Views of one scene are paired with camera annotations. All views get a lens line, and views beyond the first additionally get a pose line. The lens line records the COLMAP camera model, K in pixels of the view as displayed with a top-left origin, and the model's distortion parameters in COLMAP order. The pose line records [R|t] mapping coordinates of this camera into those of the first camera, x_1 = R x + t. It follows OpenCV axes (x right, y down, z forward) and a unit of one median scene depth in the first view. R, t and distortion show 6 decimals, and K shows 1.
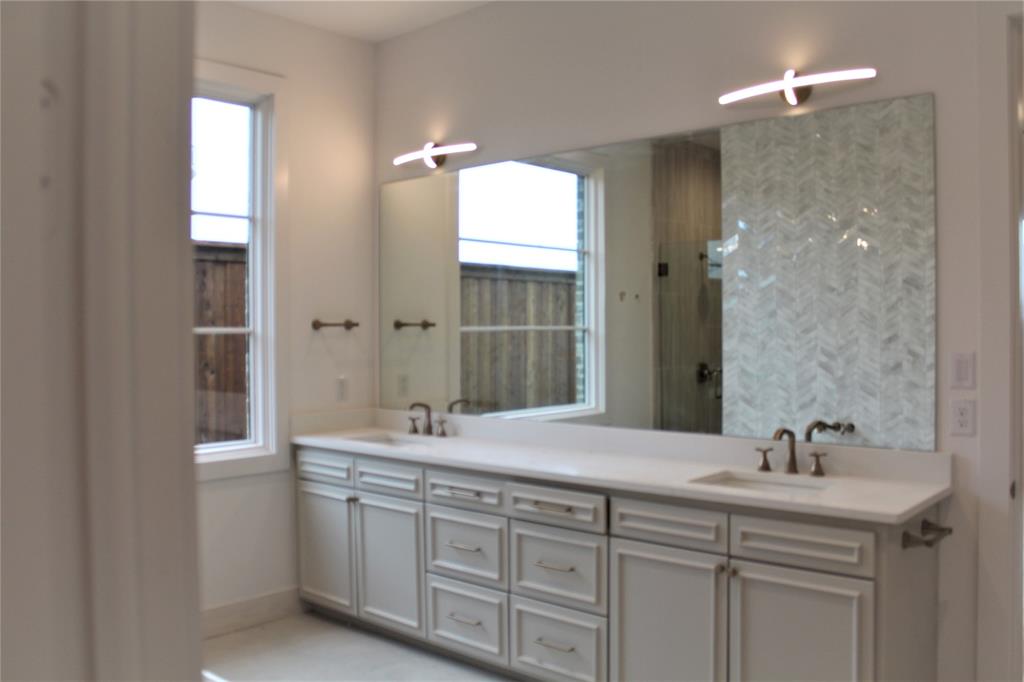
lens RADIAL K [[896.8, 0, 512.0], [0, 896.8, 341.0], [0, 0, 1]] dist [-0.136458, 0.017905]
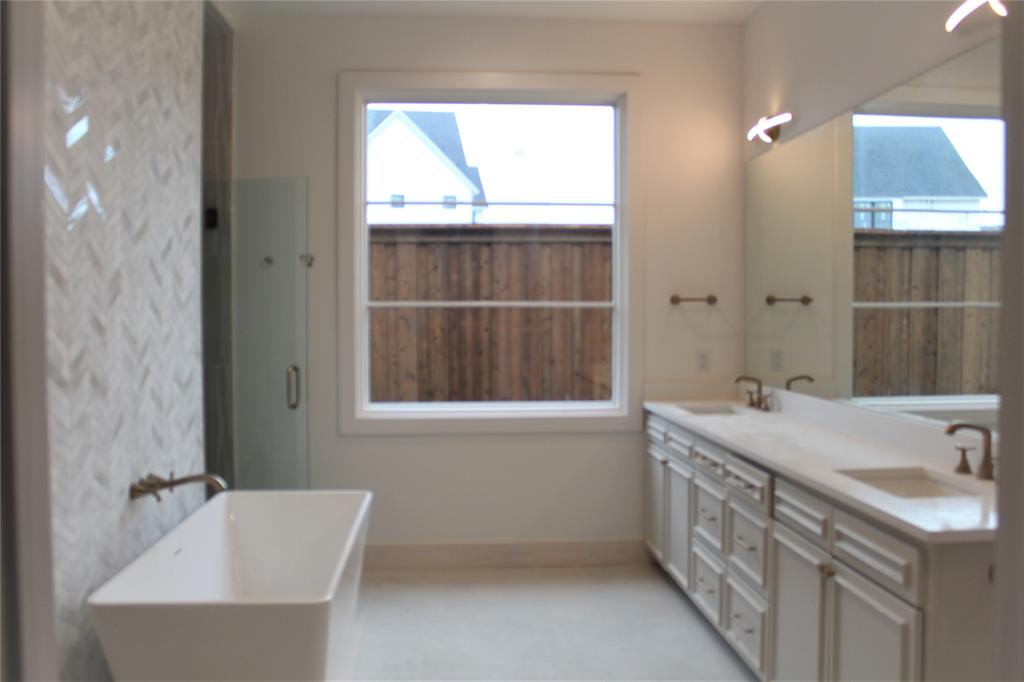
lens RADIAL K [[896.8, 0, 512.0], [0, 896.8, 341.0], [0, 0, 1]] dist [-0.136458, 0.017905]
pose [[0.721599, 0.027351, -0.691771, 0.399760], [-0.009612, 0.999519, 0.029492, 0.001694], [0.692245, -0.014632, 0.721514, 0.087794]]
